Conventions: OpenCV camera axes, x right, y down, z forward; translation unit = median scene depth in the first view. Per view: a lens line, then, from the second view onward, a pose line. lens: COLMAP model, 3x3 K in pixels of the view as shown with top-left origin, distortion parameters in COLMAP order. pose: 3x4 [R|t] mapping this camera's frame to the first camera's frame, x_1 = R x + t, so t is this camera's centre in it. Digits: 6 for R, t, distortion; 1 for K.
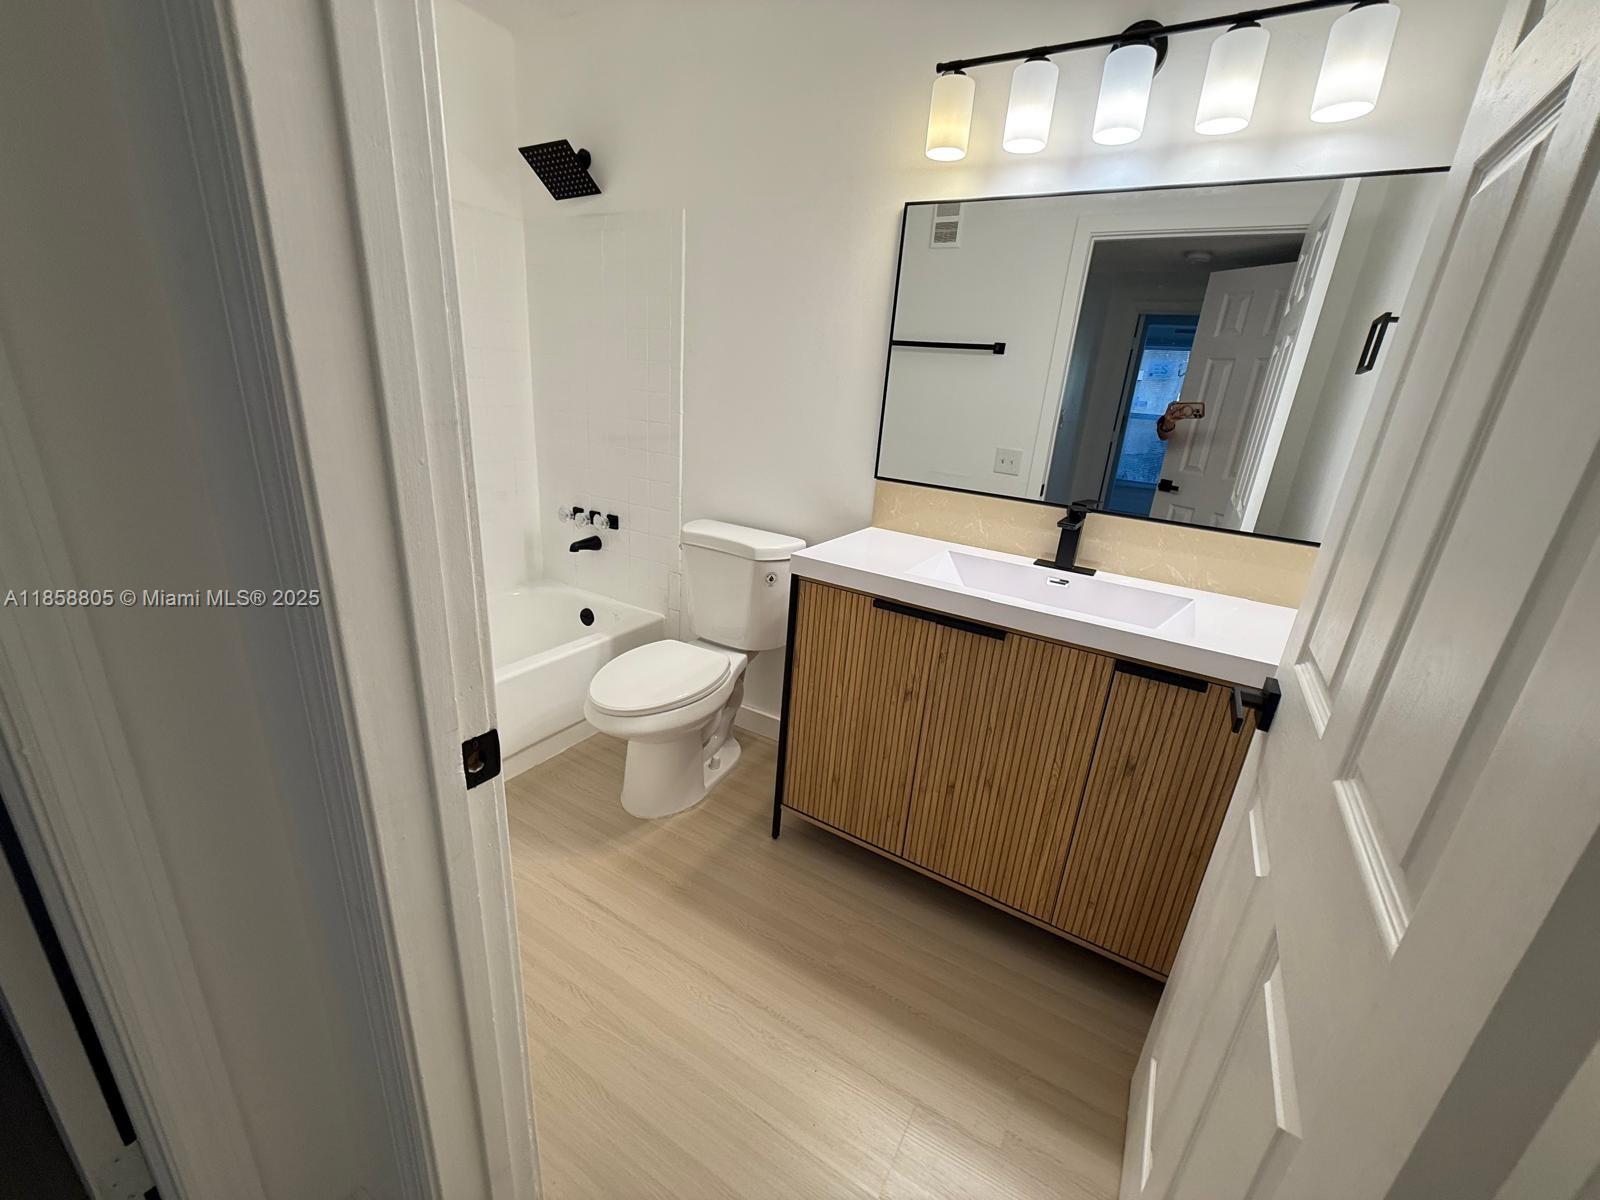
lens RADIAL K [[636.9, 0, 803.0], [0, 636.9, 607.4], [0, 0, 1]] dist [-0.009728, 0.000023]
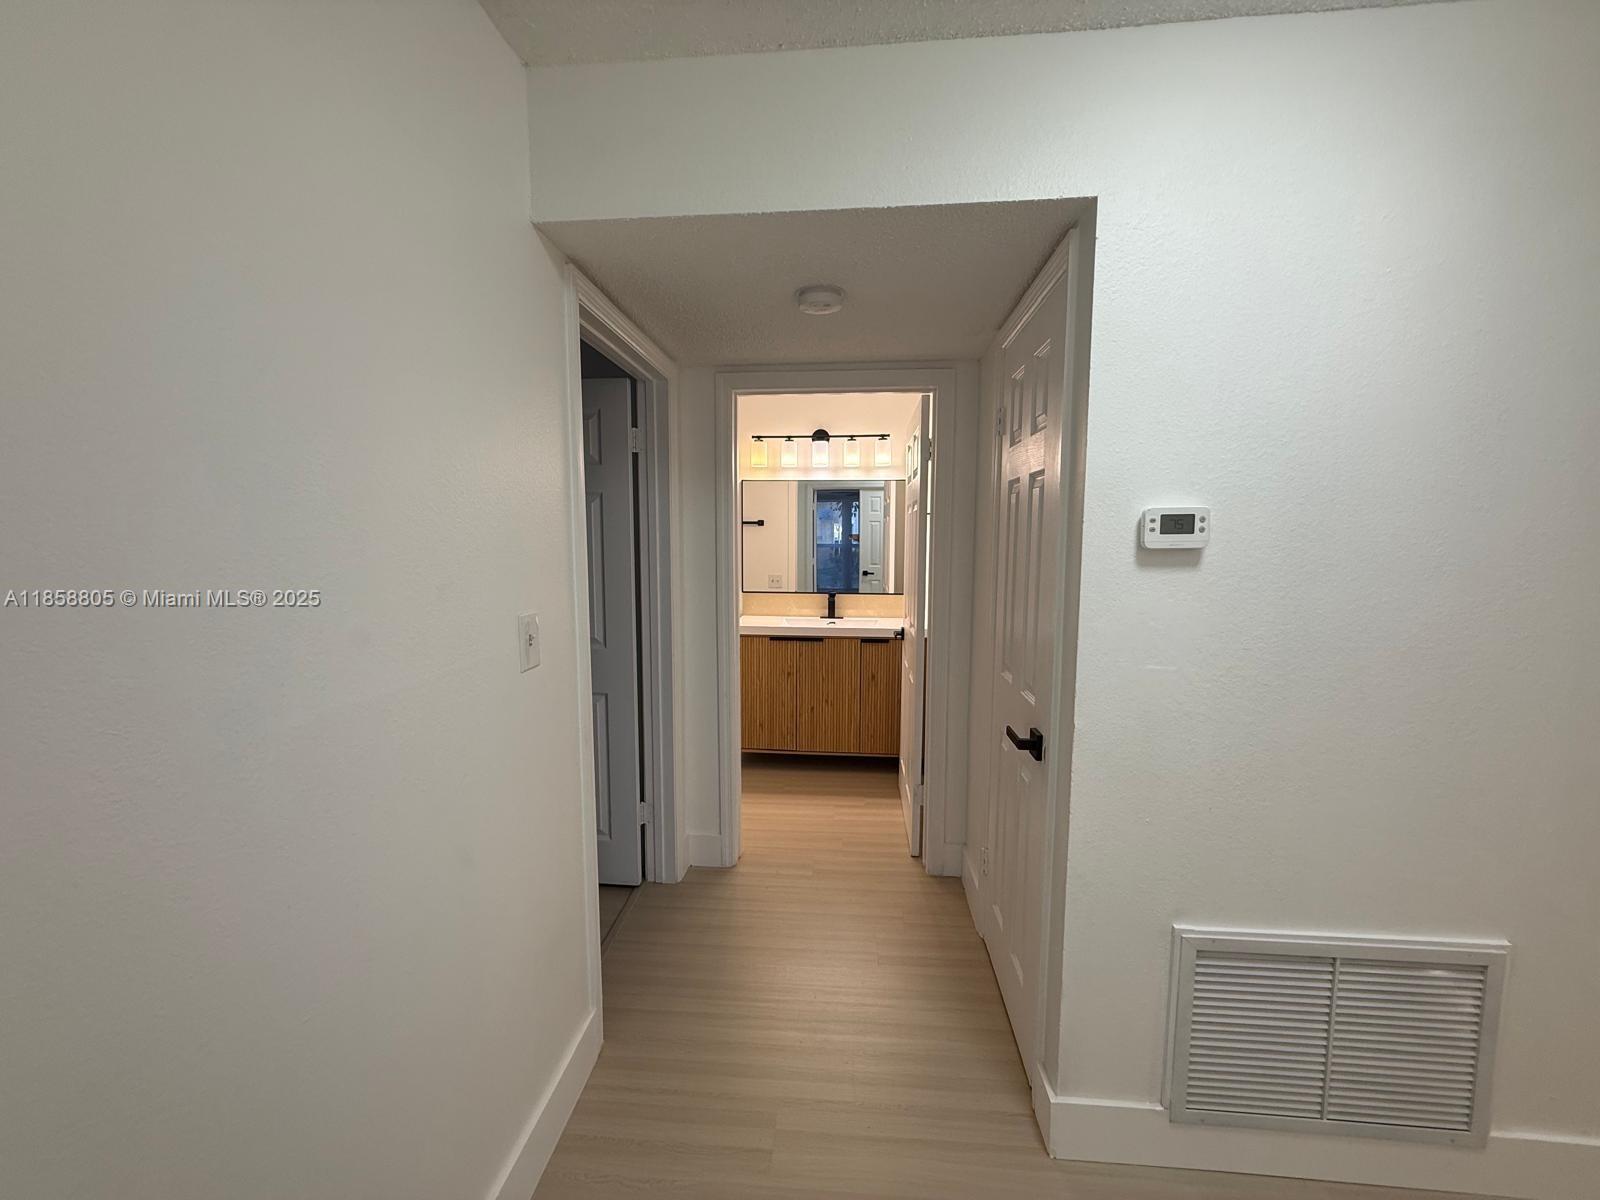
lens RADIAL K [[636.9, 0, 797.3], [0, 636.9, 597.8], [0, 0, 1]] dist [-0.009728, 0.000023]
pose [[0.892873, -0.117779, 0.434633, -0.852603], [0.208198, 0.963806, -0.166528, 0.274617], [-0.399289, 0.239178, 0.885078, -1.271616]]
